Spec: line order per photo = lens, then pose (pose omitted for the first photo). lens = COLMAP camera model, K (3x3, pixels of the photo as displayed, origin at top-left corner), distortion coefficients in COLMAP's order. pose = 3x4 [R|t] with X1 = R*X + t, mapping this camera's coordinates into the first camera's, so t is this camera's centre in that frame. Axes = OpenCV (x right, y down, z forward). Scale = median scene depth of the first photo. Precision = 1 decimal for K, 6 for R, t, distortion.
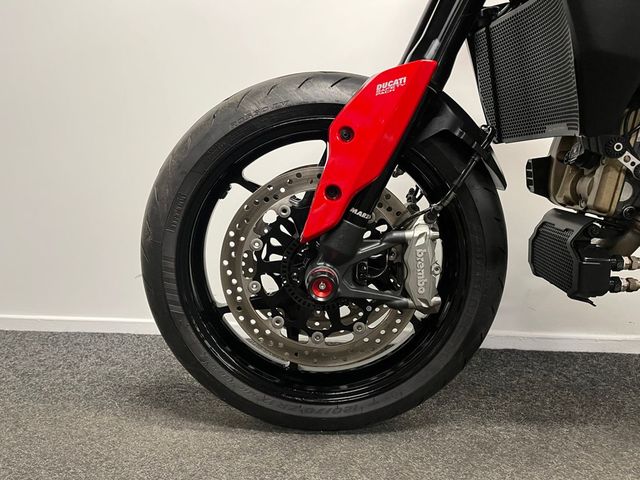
lens RADIAL K [[485.8, 0, 312.5], [0, 485.8, 240.0], [0, 0, 1]] dist [0.077209, -0.097465]
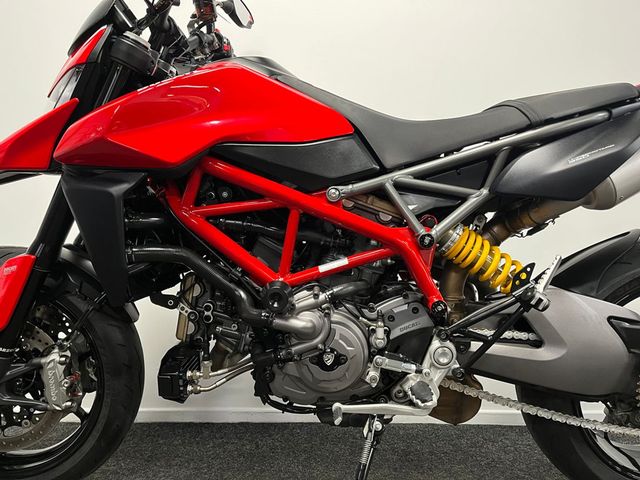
lens RADIAL K [[485.8, 0, 320.1], [0, 485.8, 237.9], [0, 0, 1]] dist [0.077209, -0.097465]
pose [[0.997730, -0.010363, 0.066536, 0.831776], [0.016978, 0.994880, -0.099631, -0.193342], [-0.065163, 0.100535, 0.992797, -0.507188]]
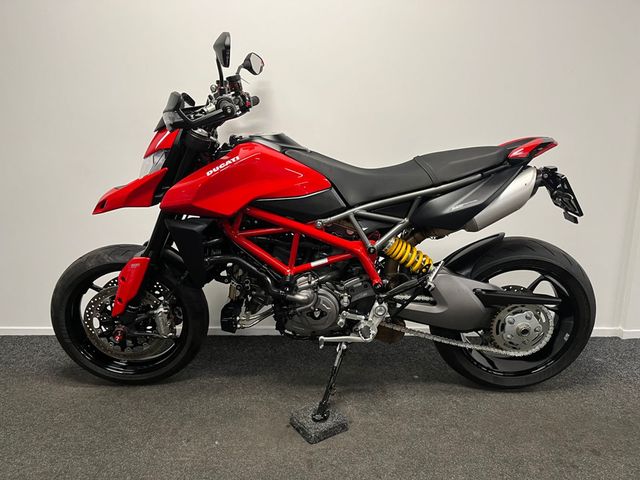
lens RADIAL K [[485.8, 0, 317.0], [0, 485.8, 240.2], [0, 0, 1]] dist [0.077209, -0.097465]
pose [[0.997918, -0.030747, 0.056687, 0.816974], [0.023671, 0.992305, 0.121534, -0.610911], [-0.059988, -0.119939, 0.990967, -1.413497]]
